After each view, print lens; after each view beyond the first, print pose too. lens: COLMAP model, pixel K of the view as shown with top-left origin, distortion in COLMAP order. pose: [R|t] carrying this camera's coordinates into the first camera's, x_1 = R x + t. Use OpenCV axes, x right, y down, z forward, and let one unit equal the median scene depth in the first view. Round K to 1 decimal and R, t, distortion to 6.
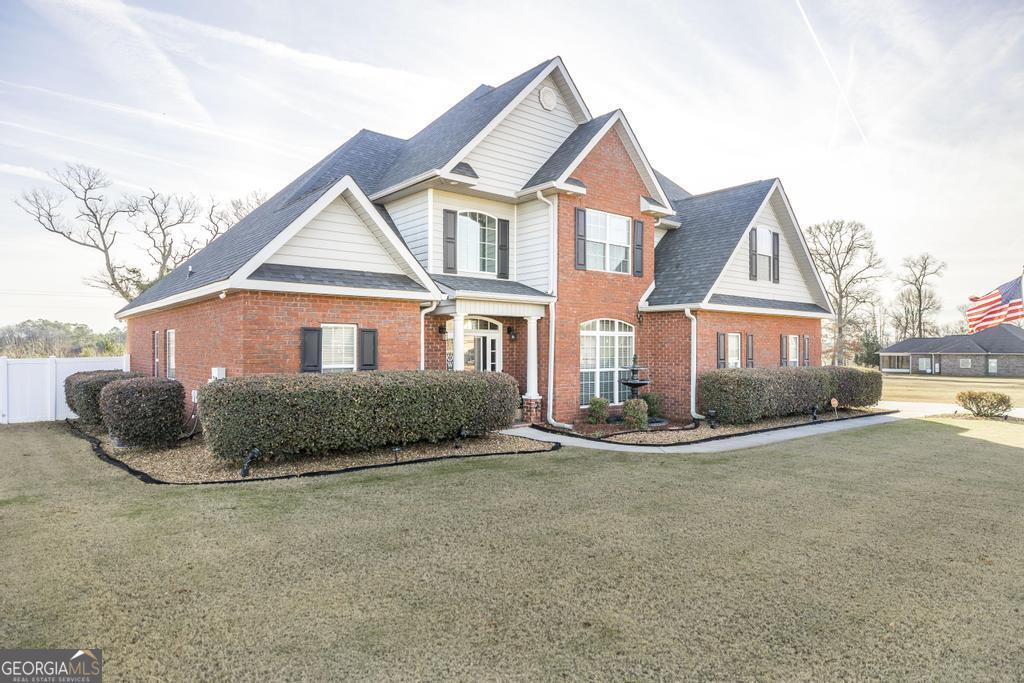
lens RADIAL K [[602.0, 0, 510.3], [0, 602.0, 348.1], [0, 0, 1]] dist [-0.008499, 0.001026]
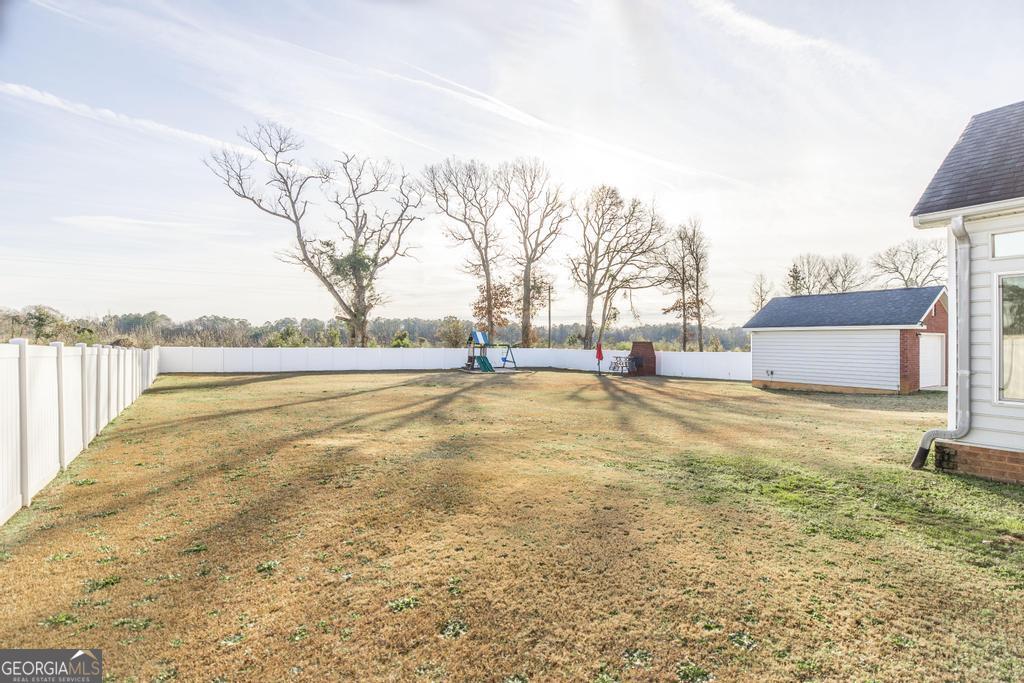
lens RADIAL K [[503.4, 0, 517.1], [0, 503.4, 337.0], [0, 0, 1]] dist [0.002528, 0.000139]
pose [[0.992709, 0.004261, -0.120462, -1.024622], [-0.004936, 0.999974, -0.005303, 0.037982], [0.120436, 0.005859, 0.992704, 1.184854]]
